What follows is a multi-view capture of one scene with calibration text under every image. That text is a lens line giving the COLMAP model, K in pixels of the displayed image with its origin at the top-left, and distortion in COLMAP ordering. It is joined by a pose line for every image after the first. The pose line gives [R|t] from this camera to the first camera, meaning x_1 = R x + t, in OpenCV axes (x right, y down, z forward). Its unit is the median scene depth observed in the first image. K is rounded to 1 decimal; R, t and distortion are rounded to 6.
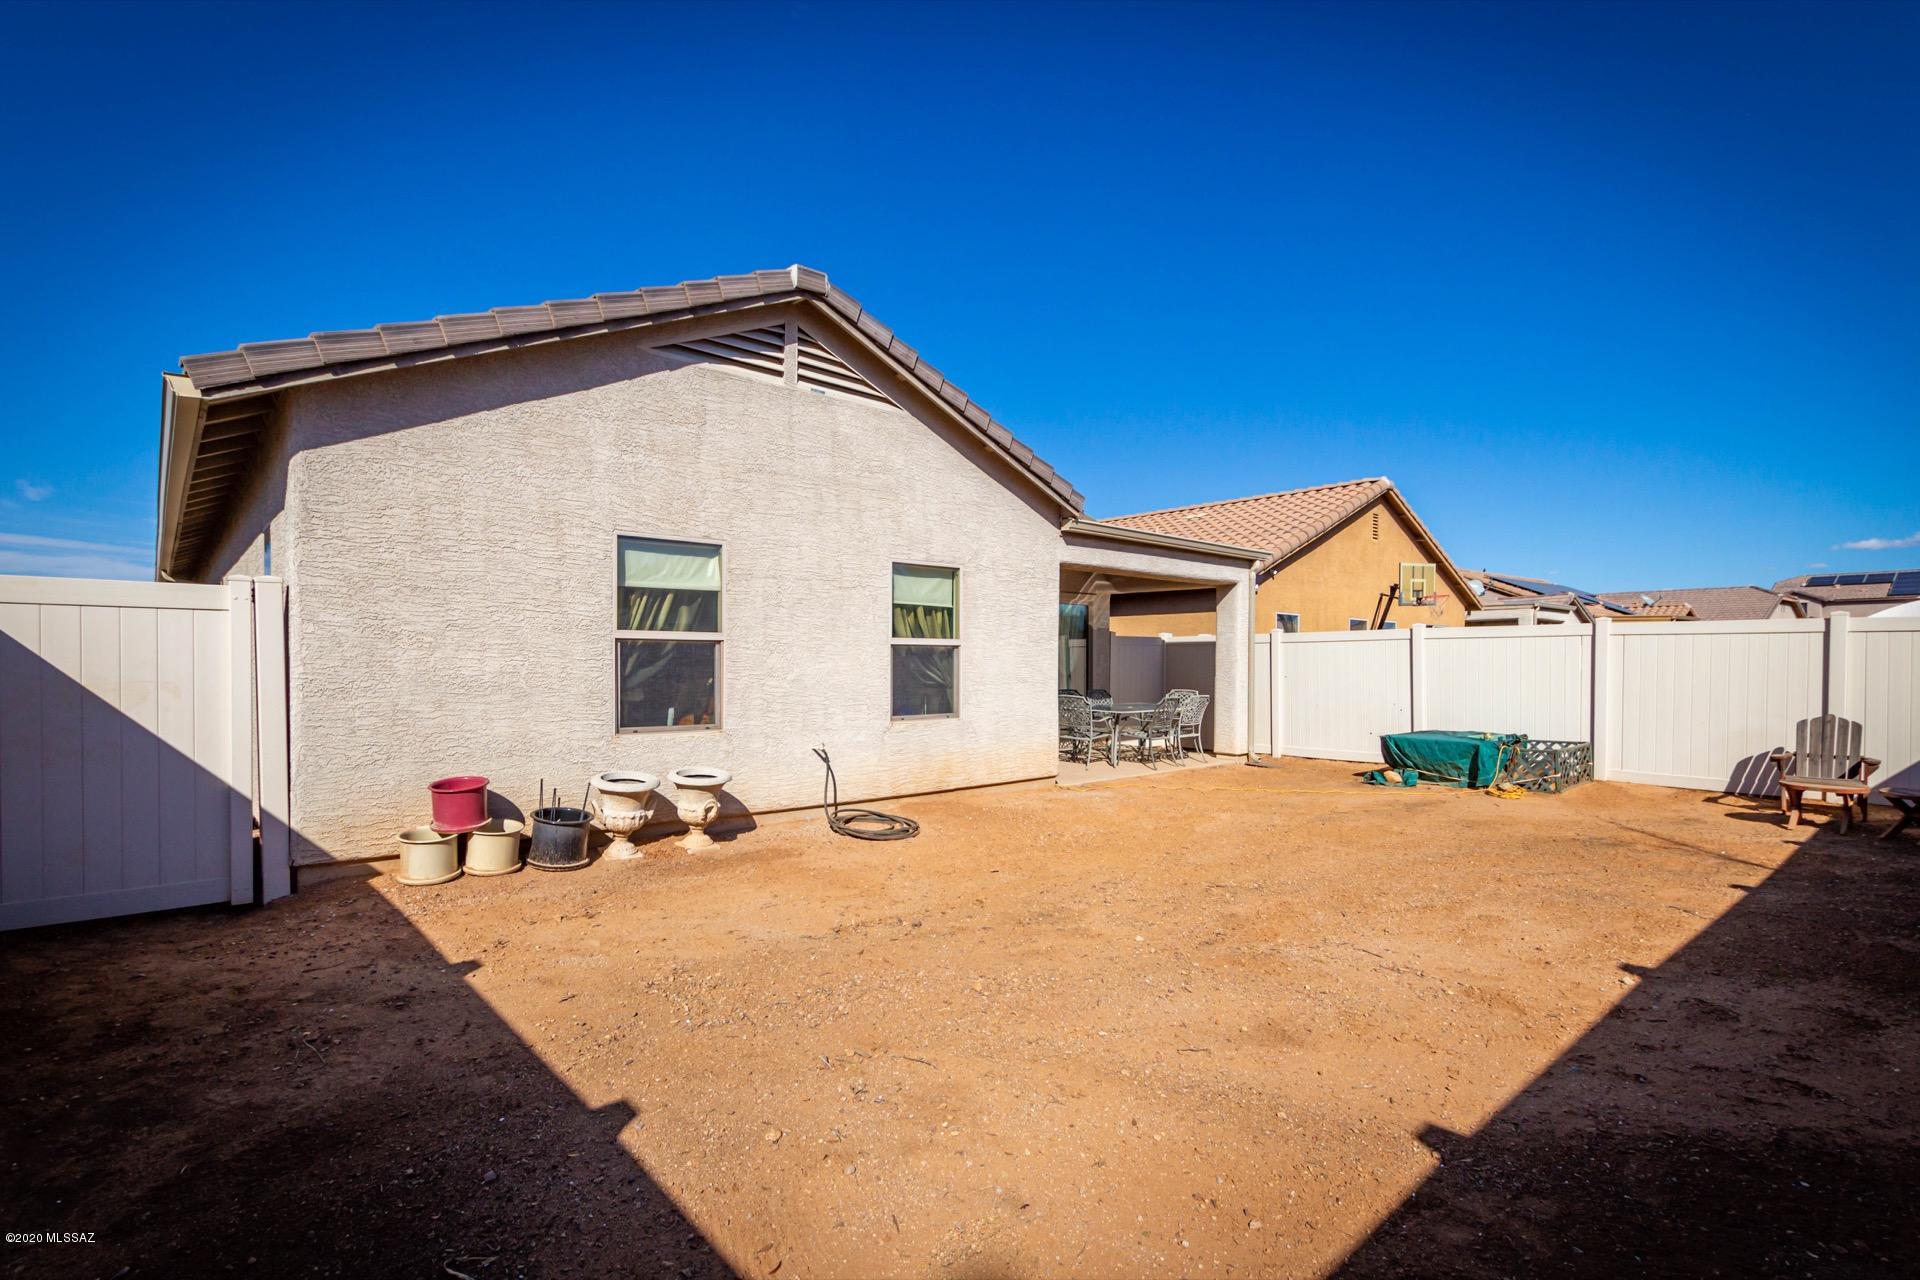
lens RADIAL K [[900.4, 0, 960.0], [0, 900.4, 640.0], [0, 0, 1]] dist [0.001138, -0.000465]
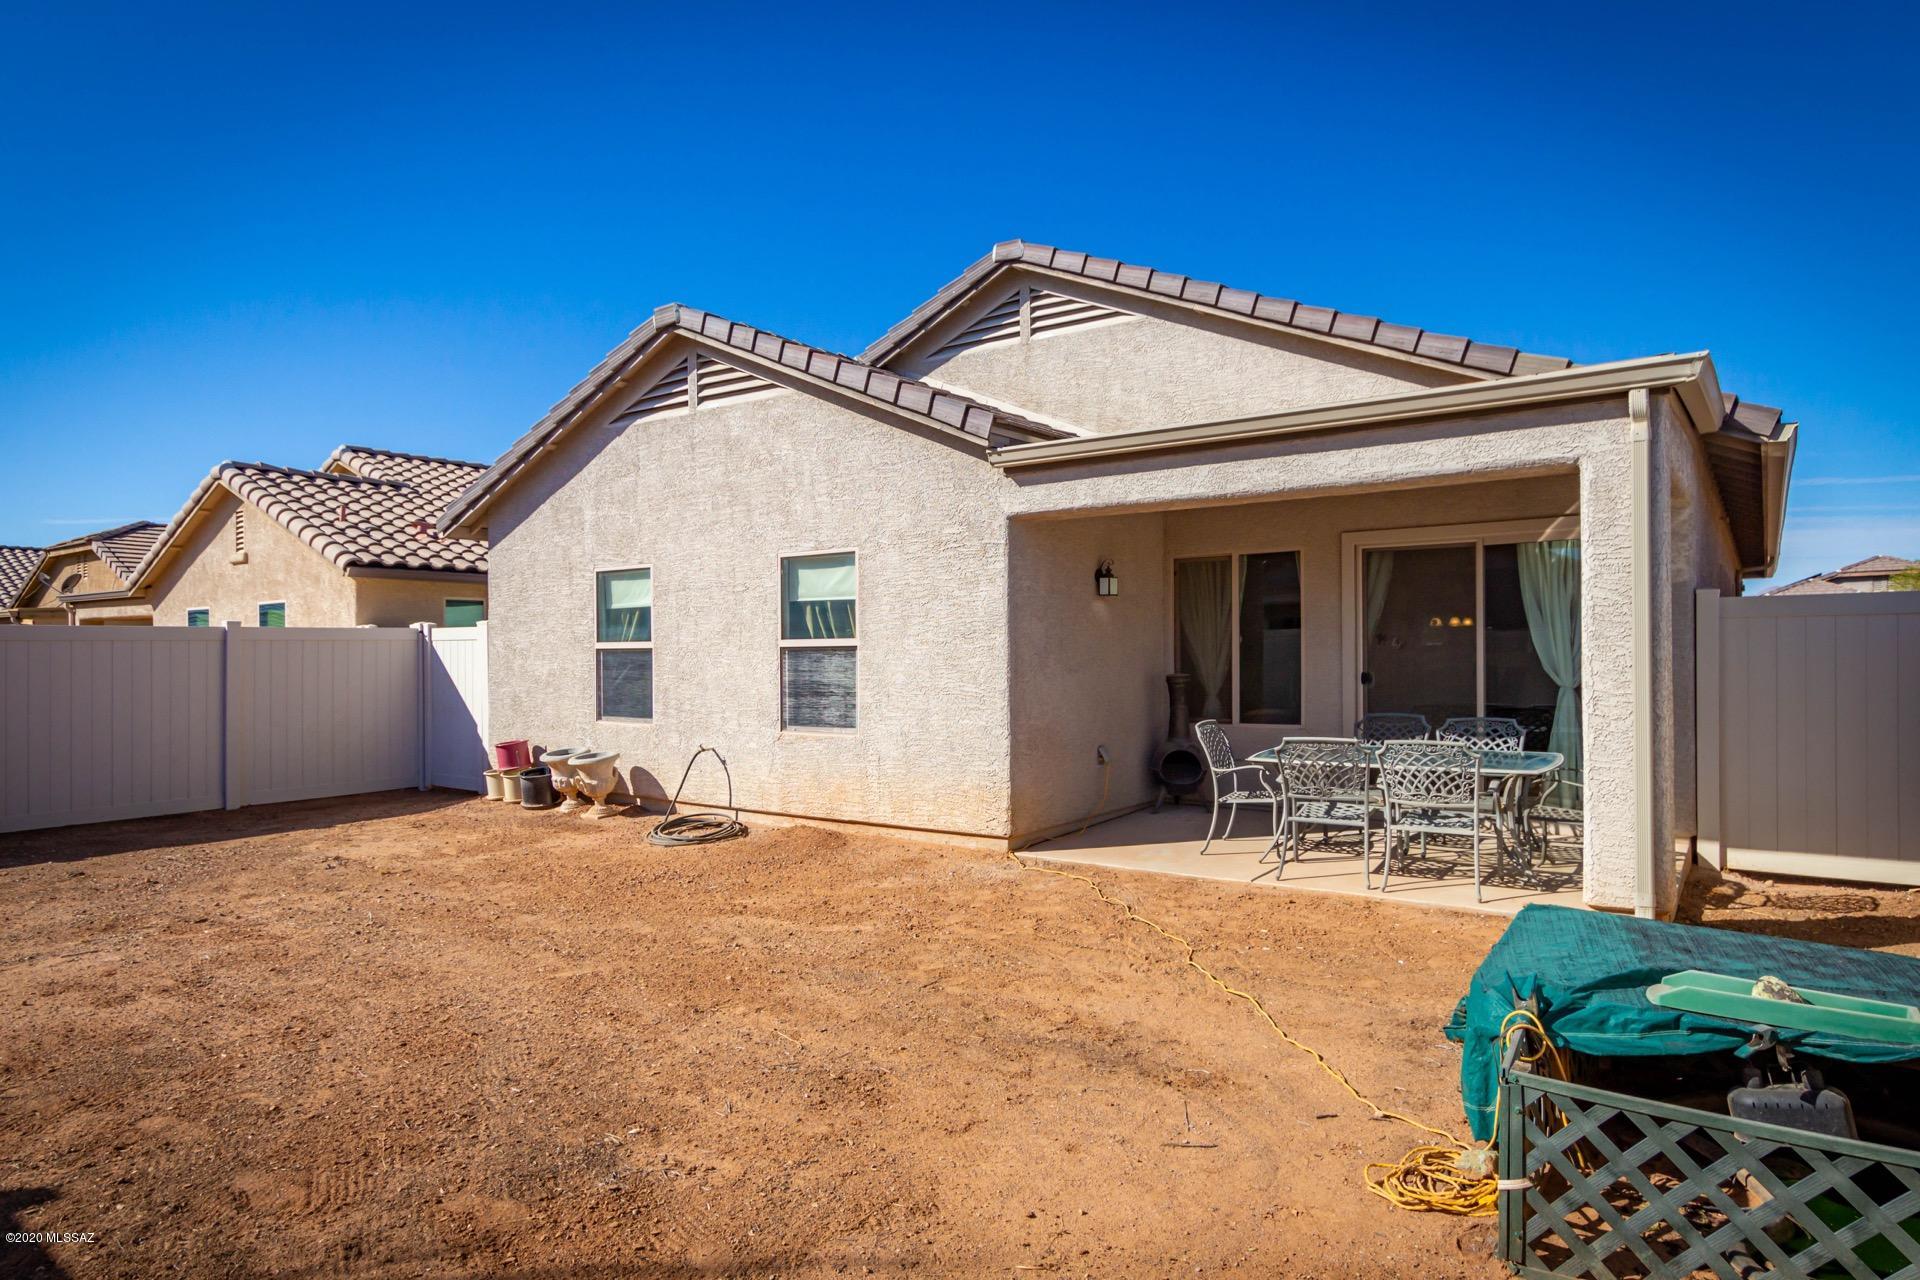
lens RADIAL K [[950.6, 0, 960.0], [0, 950.6, 640.0], [0, 0, 1]] dist [-0.000298, -0.000019]
pose [[0.274645, -0.028497, -0.961123, 0.909596], [0.023784, 0.999456, -0.022837, 0.024133], [0.961251, -0.016588, 0.275174, 0.910224]]
